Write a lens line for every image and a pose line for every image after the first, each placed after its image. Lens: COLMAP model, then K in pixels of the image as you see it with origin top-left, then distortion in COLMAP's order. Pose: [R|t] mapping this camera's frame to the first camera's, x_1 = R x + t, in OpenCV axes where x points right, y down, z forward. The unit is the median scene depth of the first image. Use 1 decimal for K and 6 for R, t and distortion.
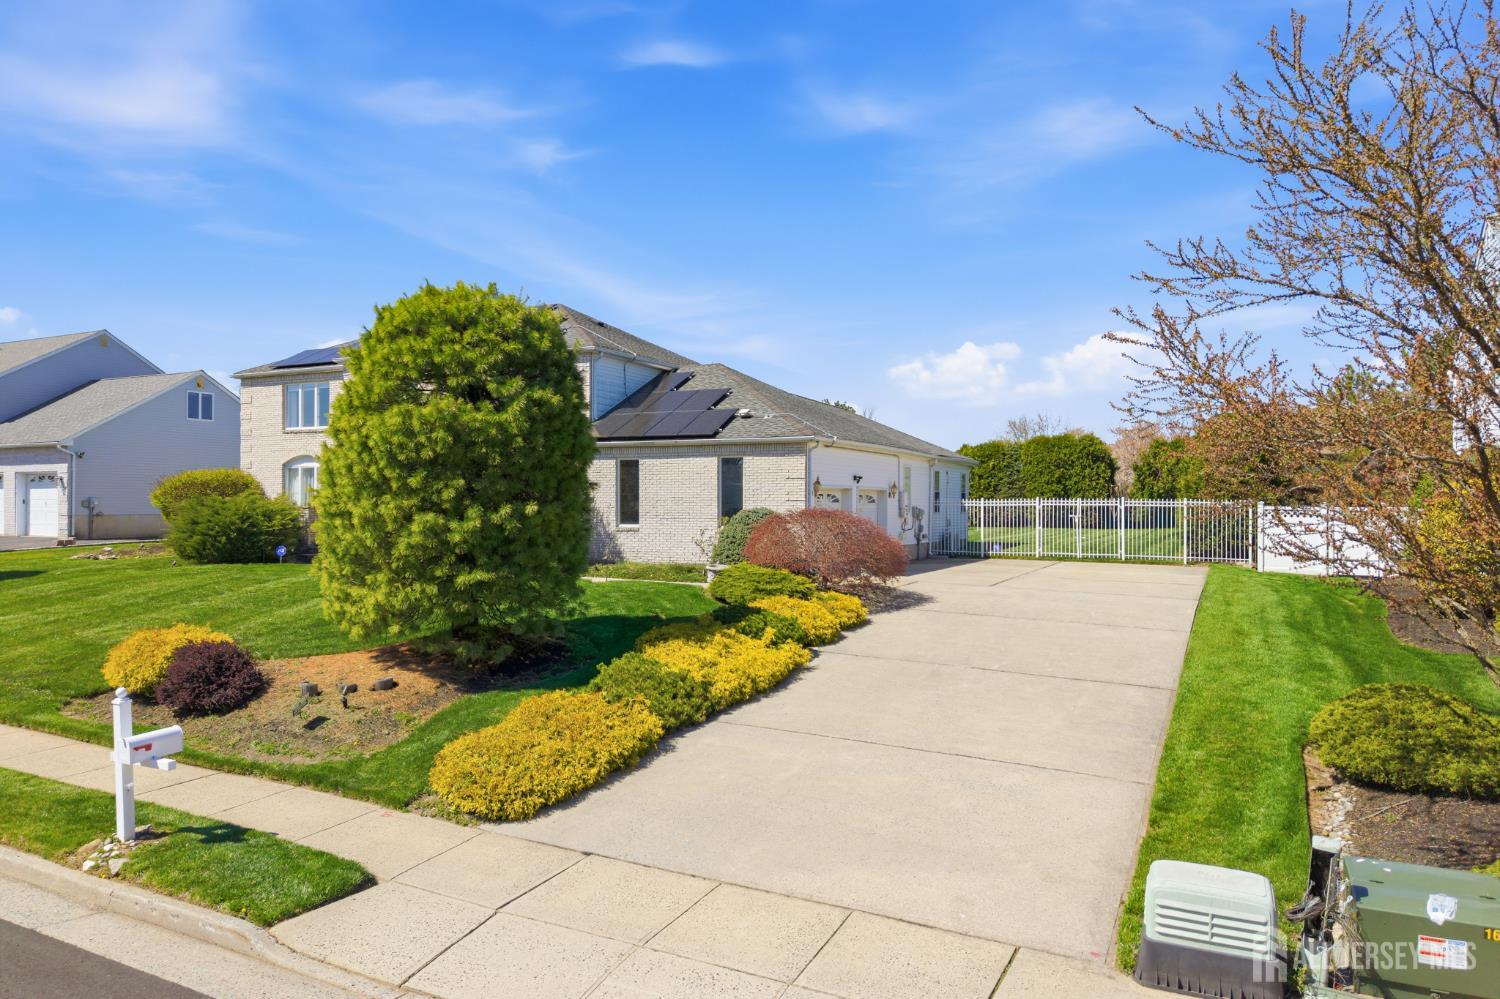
lens RADIAL K [[998.8, 0, 750.0], [0, 998.8, 499.5], [0, 0, 1]] dist [0.069481, -0.099612]
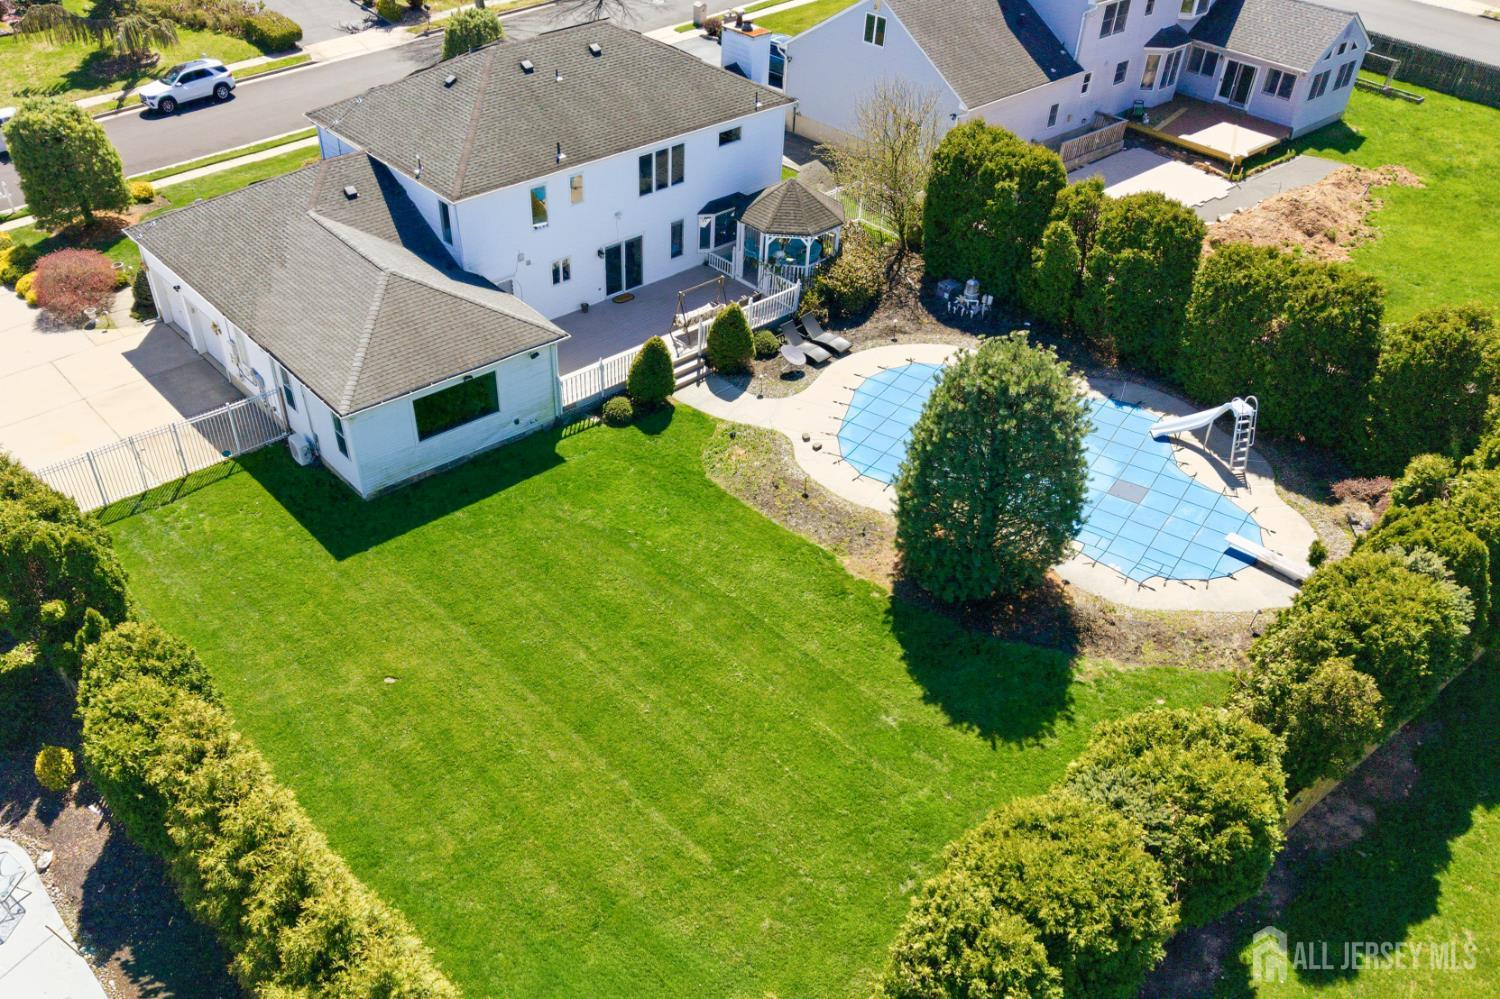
lens RADIAL K [[1180.9, 0, 703.2], [0, 1180.9, 634.8], [0, 0, 1]] dist [0.029915, -0.006930]
pose [[-0.389156, 0.616672, -0.684305, 1.029515], [-0.002487, 0.742158, 0.670221, -0.636759], [0.921169, 0.262522, -0.287281, 1.934200]]
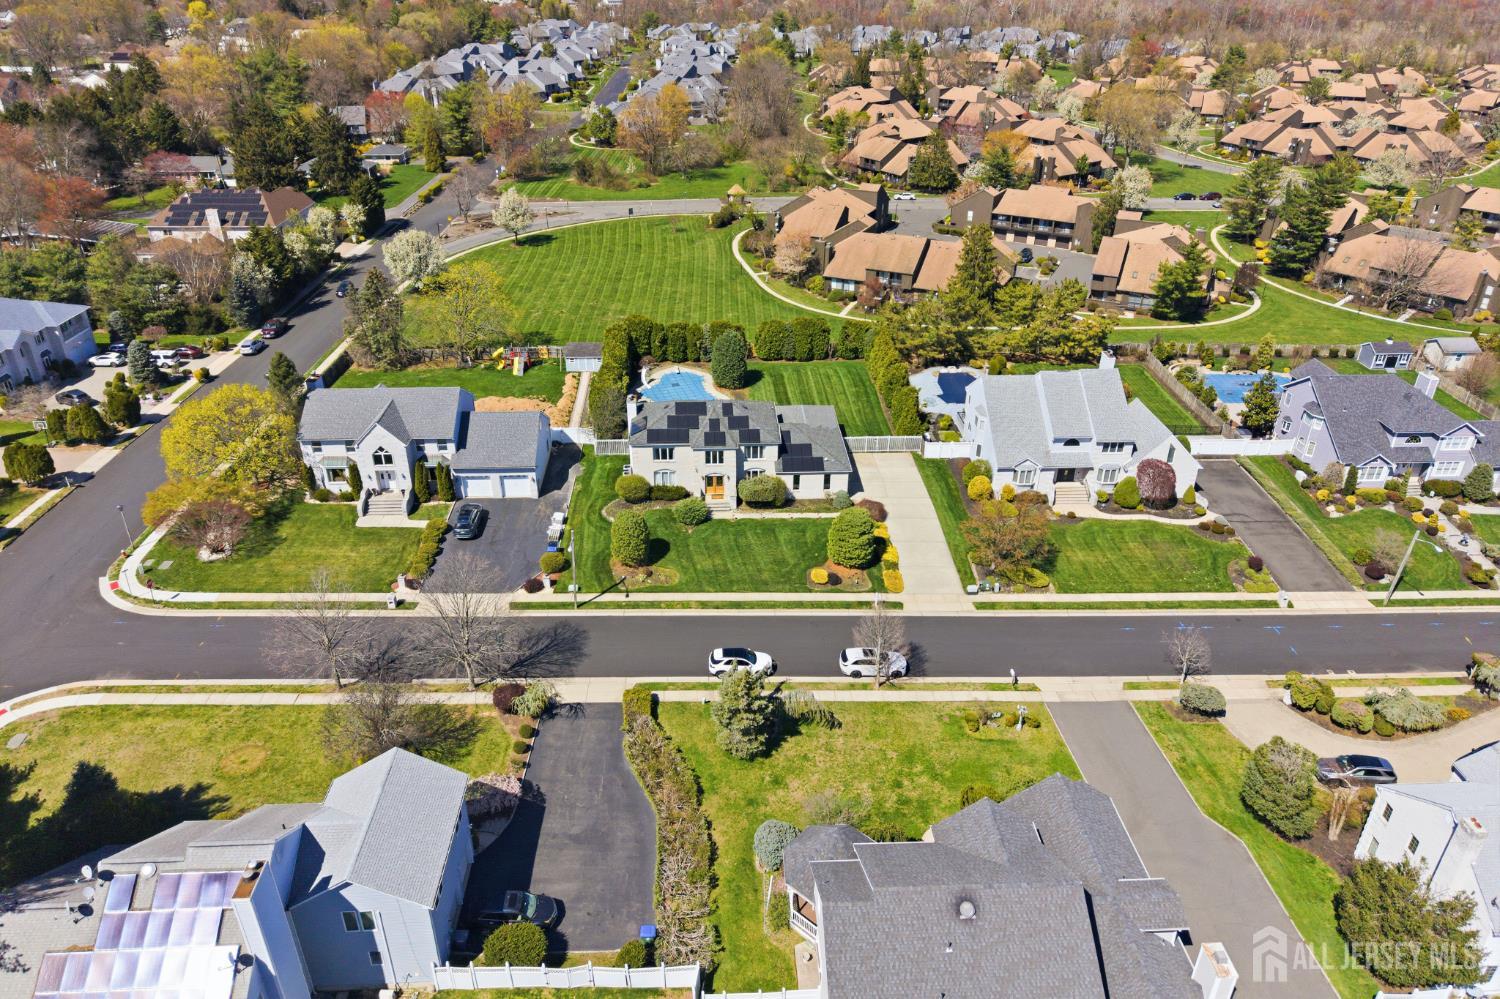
lens RADIAL K [[998.8, 0, 750.0], [0, 998.8, 499.5], [0, 0, 1]] dist [0.069481, -0.099612]
pose [[0.874523, -0.230918, 0.426481, -1.659697], [-0.007633, 0.872709, 0.488181, -1.563960], [-0.484923, -0.430181, 0.761441, -1.579846]]
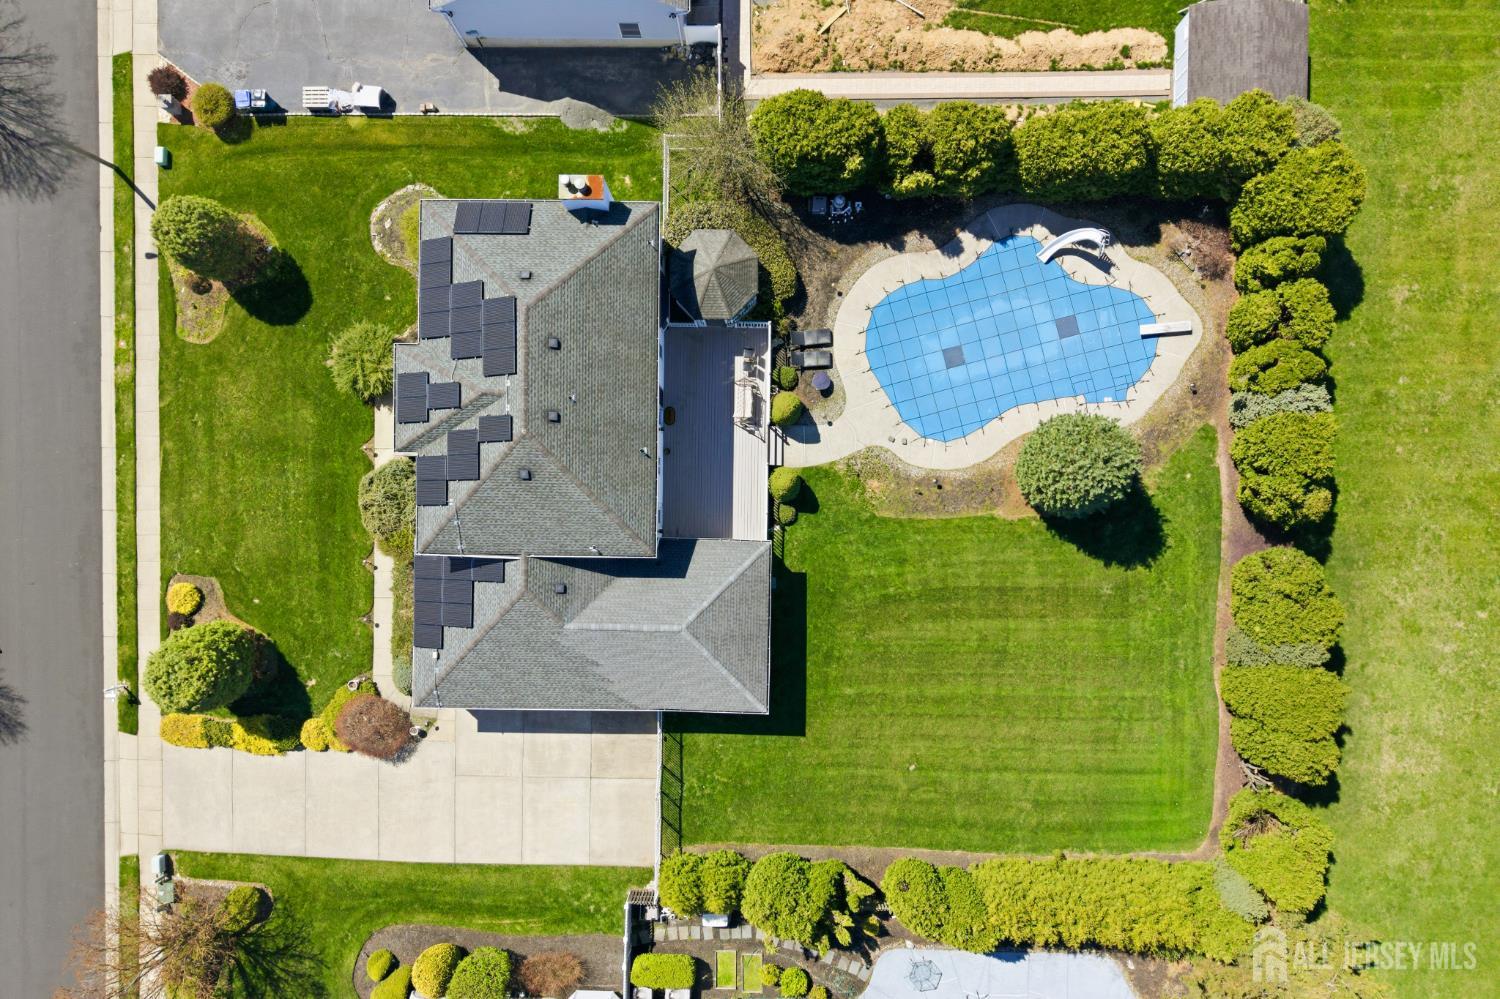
lens RADIAL K [[991.9, 0, 750.0], [0, 991.9, 499.5], [0, 0, 1]] dist [0.036170, -0.032158]
pose [[0.433612, 0.900925, -0.017738, 0.013950], [0.019516, 0.010291, 0.999757, -1.538083], [0.900888, -0.433853, -0.013120, 1.393476]]
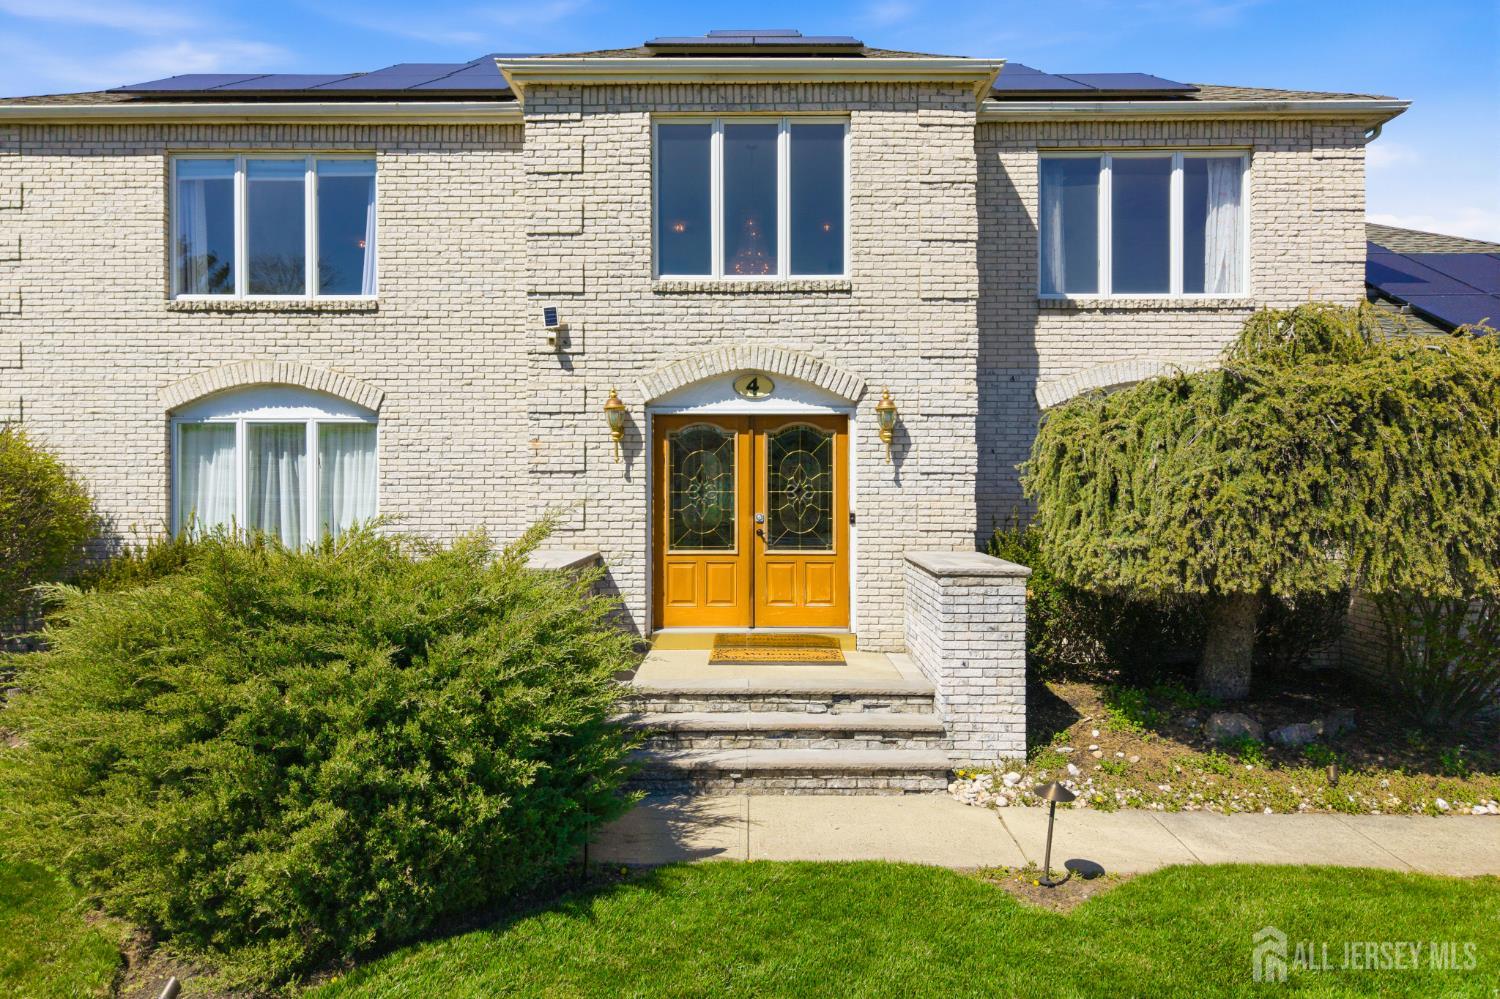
lens RADIAL K [[1004.4, 0, 745.7], [0, 1004.4, 476.6], [0, 0, 1]] dist [0.064639, -0.080842]
pose [[0.901337, -0.001860, 0.433114, -0.486602], [0.001575, 0.999998, 0.001016, -0.016939], [-0.433115, -0.000234, 0.901339, 0.714870]]
